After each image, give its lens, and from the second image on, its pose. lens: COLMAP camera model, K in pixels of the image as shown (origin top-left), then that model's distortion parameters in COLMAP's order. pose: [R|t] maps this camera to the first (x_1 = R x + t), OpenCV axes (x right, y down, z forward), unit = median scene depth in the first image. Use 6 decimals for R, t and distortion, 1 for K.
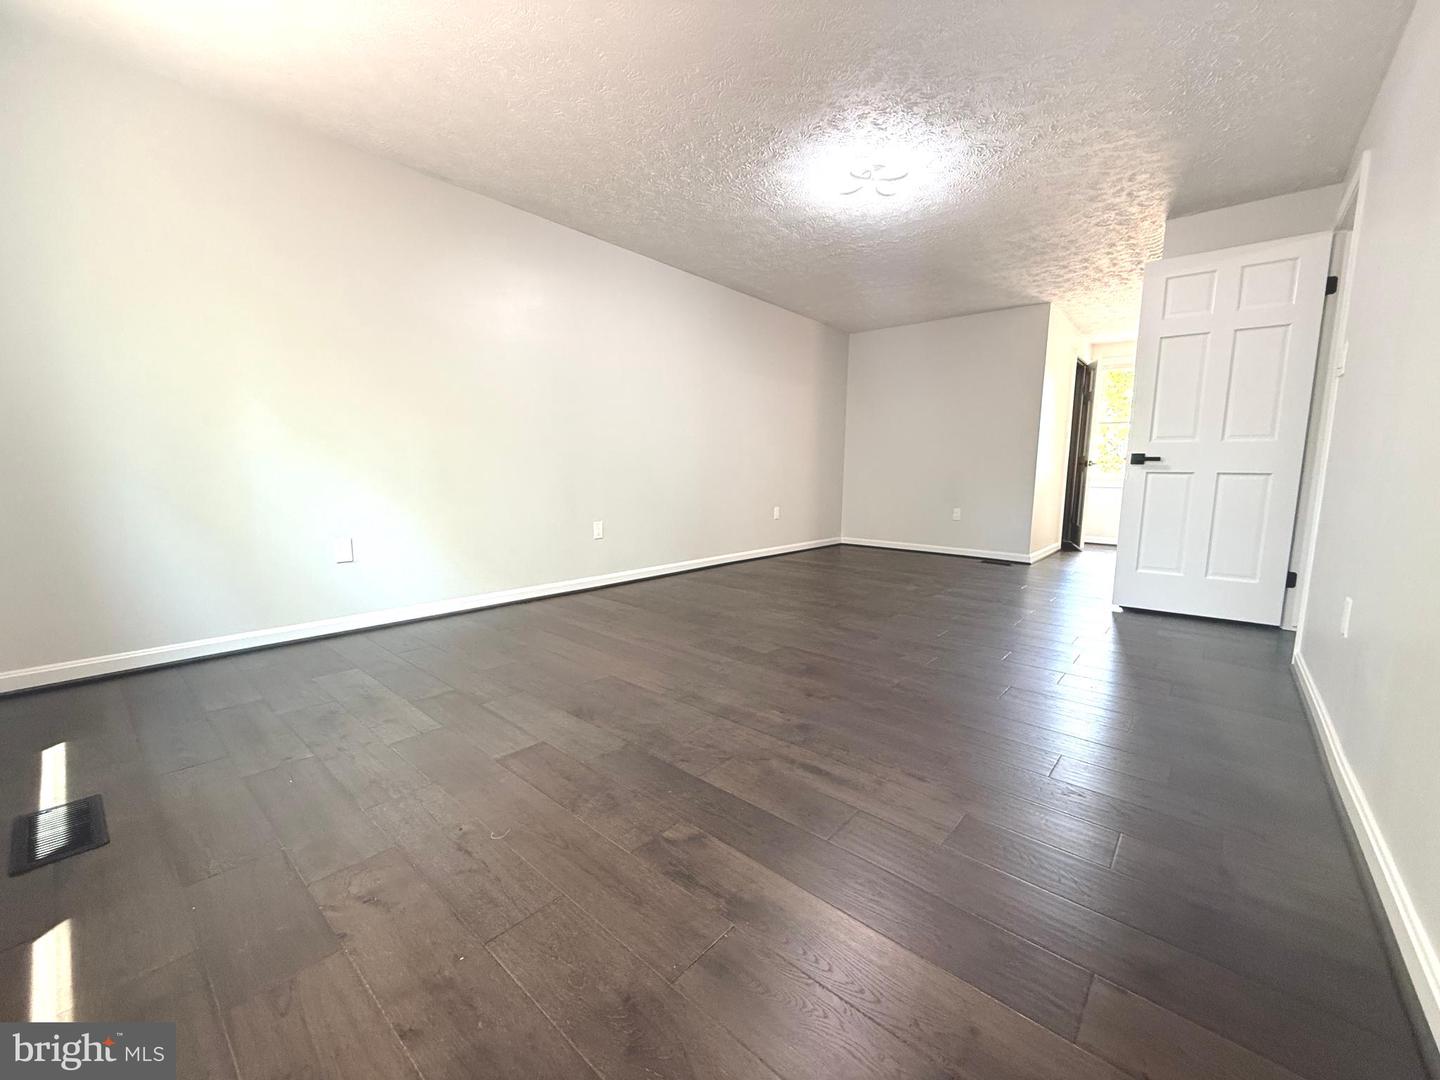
lens RADIAL K [[578.9, 0, 720.0], [0, 578.9, 540.0], [0, 0, 1]] dist [0.002648, 0.000385]
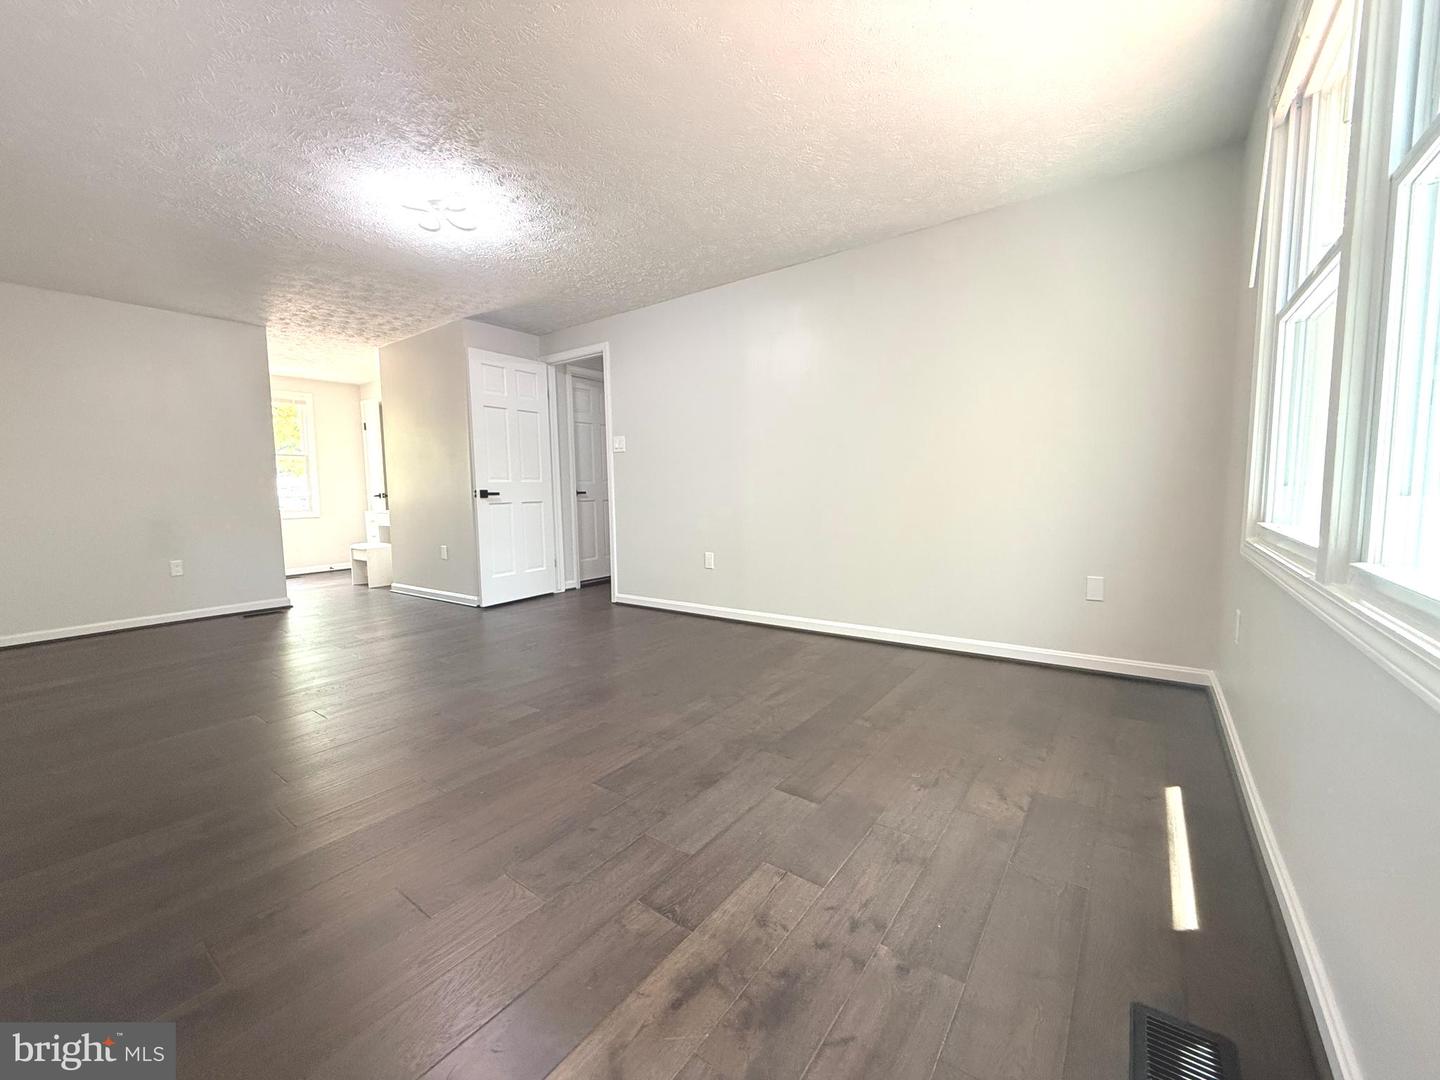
lens RADIAL K [[578.9, 0, 720.0], [0, 578.9, 540.0], [0, 0, 1]] dist [0.002648, 0.000385]
pose [[-0.087204, -0.099314, 0.991228, -1.046191], [0.141568, 0.983684, 0.111013, -0.170038], [-0.986080, 0.150007, -0.071721, 0.918850]]
